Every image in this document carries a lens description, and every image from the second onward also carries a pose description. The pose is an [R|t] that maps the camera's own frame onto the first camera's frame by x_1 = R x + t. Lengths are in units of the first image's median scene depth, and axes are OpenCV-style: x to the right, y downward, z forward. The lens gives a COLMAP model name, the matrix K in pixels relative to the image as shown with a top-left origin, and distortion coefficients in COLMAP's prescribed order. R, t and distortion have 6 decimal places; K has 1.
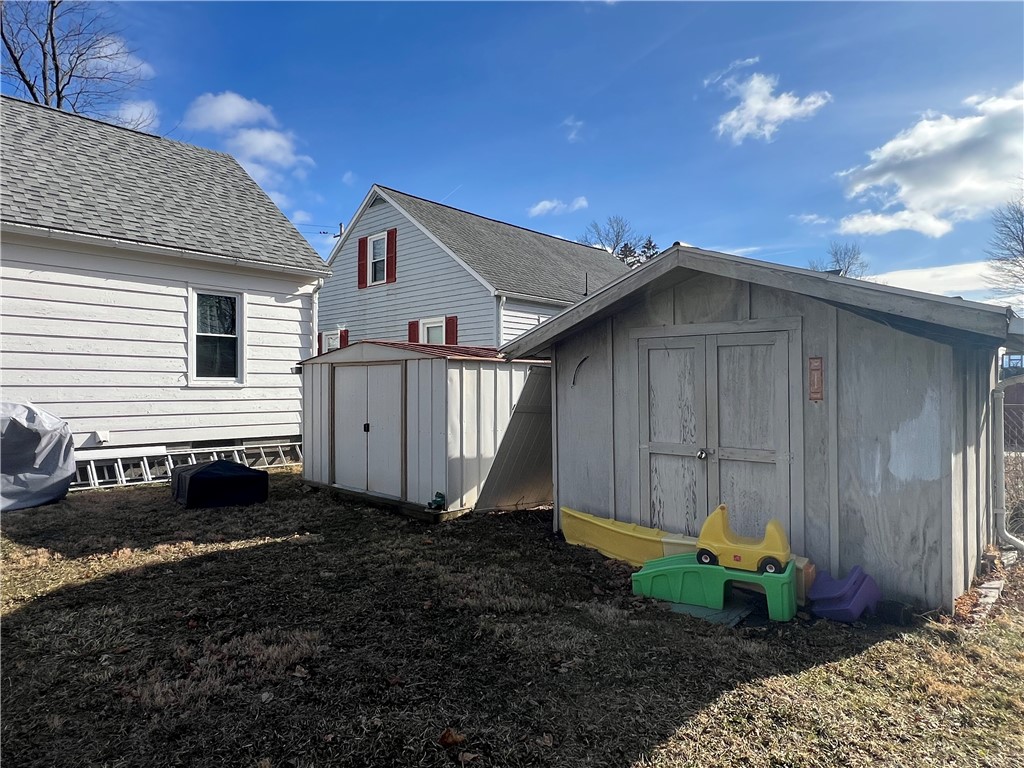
lens RADIAL K [[624.4, 0, 511.4], [0, 624.4, 385.1], [0, 0, 1]] dist [0.001873, 0.000041]
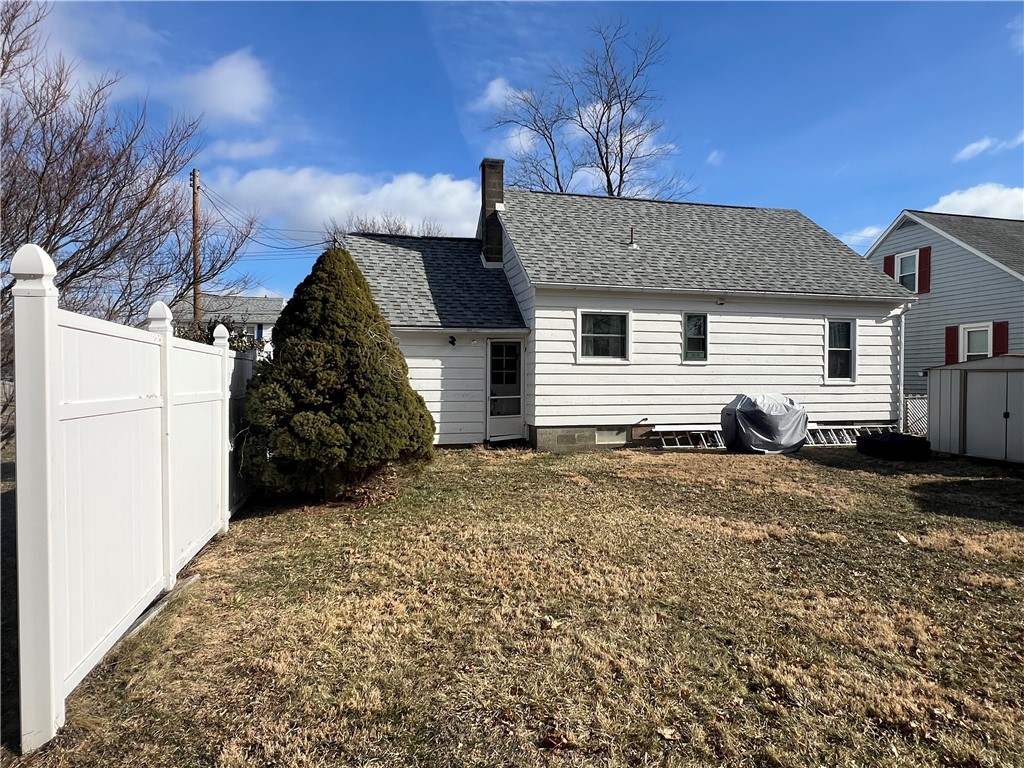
lens RADIAL K [[624.4, 0, 511.3], [0, 624.4, 385.1], [0, 0, 1]] dist [0.001873, 0.000041]
pose [[0.830611, 0.005155, -0.556830, -0.286690], [0.003233, 0.999896, 0.014080, -0.018771], [0.556844, -0.013495, 0.830507, -0.628130]]
